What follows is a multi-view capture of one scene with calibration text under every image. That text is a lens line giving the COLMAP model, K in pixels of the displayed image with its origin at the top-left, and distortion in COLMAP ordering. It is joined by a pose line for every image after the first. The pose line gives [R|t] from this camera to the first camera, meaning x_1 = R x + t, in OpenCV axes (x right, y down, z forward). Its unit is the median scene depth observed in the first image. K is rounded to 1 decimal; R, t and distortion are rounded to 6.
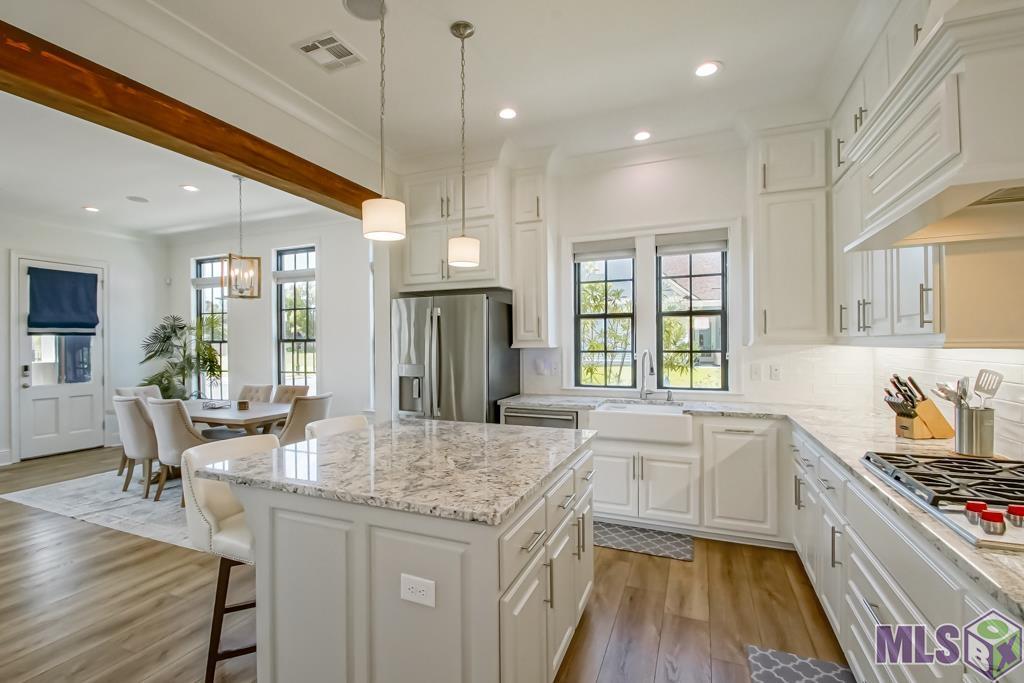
lens RADIAL K [[469.1, 0, 507.8], [0, 469.1, 341.9], [0, 0, 1]] dist [-0.001953, 0.000009]
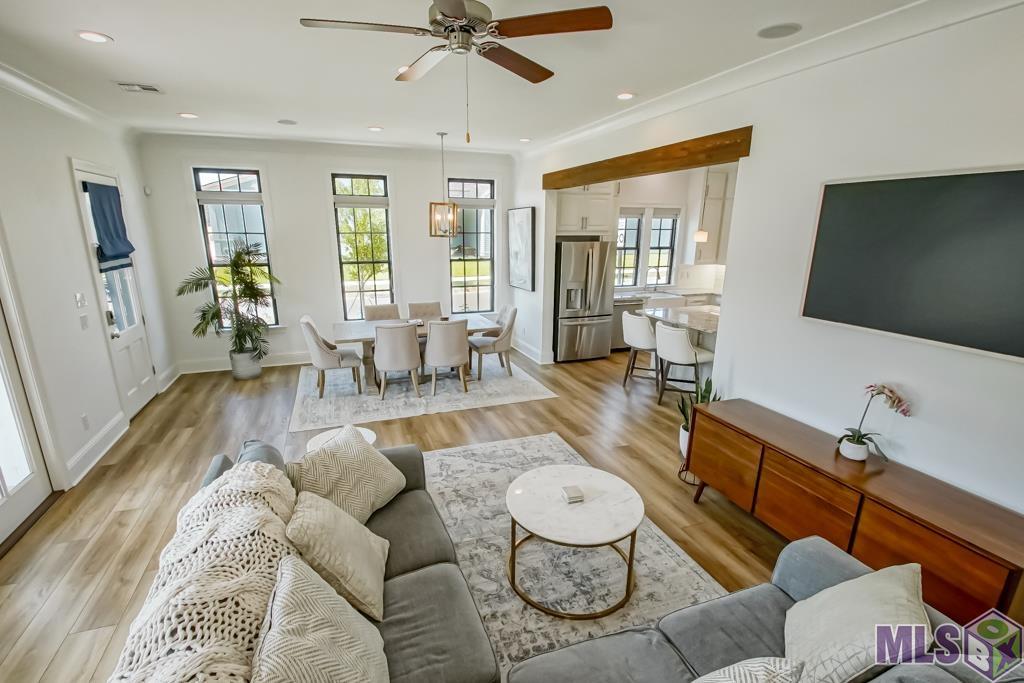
lens RADIAL K [[469.1, 0, 508.4], [0, 469.1, 347.3], [0, 0, 1]] dist [-0.001953, 0.000009]
pose [[0.721272, -0.163474, 0.673085, -1.462517], [-0.016176, 0.967510, 0.252316, -0.139959], [-0.692463, -0.192876, 0.695193, -0.062876]]
